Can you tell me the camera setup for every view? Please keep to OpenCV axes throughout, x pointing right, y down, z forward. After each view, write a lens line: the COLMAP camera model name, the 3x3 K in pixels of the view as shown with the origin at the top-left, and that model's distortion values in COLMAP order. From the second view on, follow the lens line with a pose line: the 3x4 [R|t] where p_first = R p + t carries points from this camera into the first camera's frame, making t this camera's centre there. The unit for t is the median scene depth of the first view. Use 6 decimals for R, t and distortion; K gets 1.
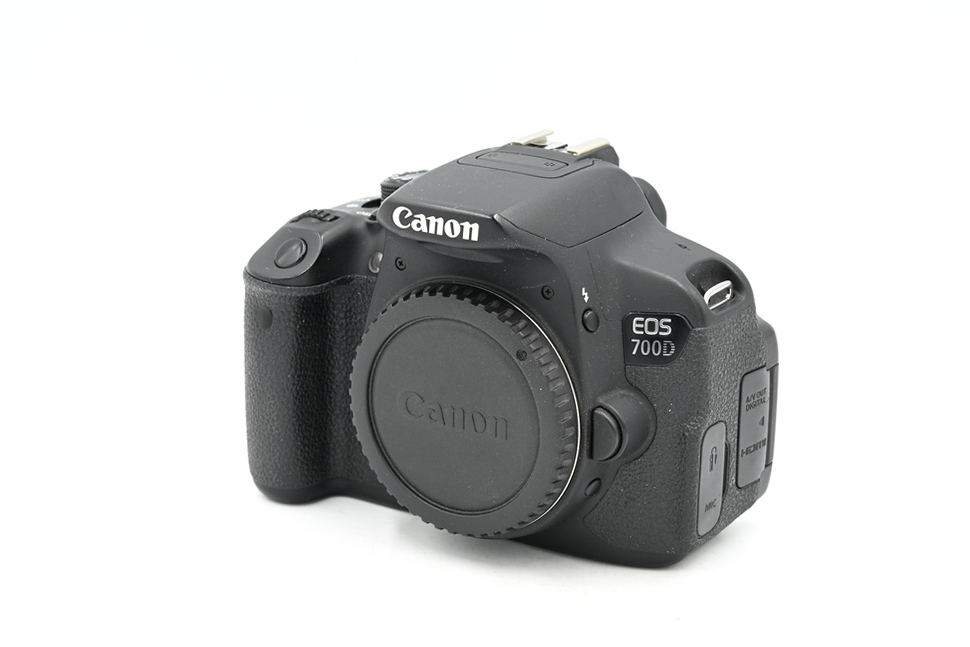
lens RADIAL K [[2111.6, 0, 484.8], [0, 2111.6, 323.6], [0, 0, 1]] dist [-0.087298, 0.000000]
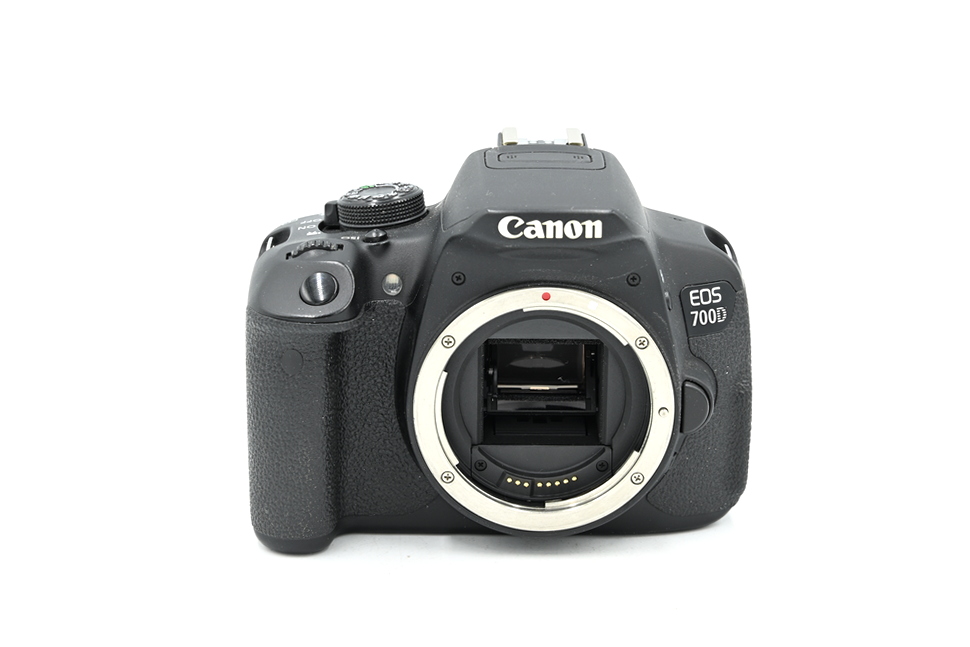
lens RADIAL K [[2111.6, 0, 484.7], [0, 2111.6, 323.3], [0, 0, 1]] dist [-0.087298, 0.000000]
pose [[0.851978, -0.171716, 0.494618, -0.532297], [0.170120, 0.984221, 0.048660, -0.054947], [-0.495169, 0.042687, 0.867747, 0.149340]]
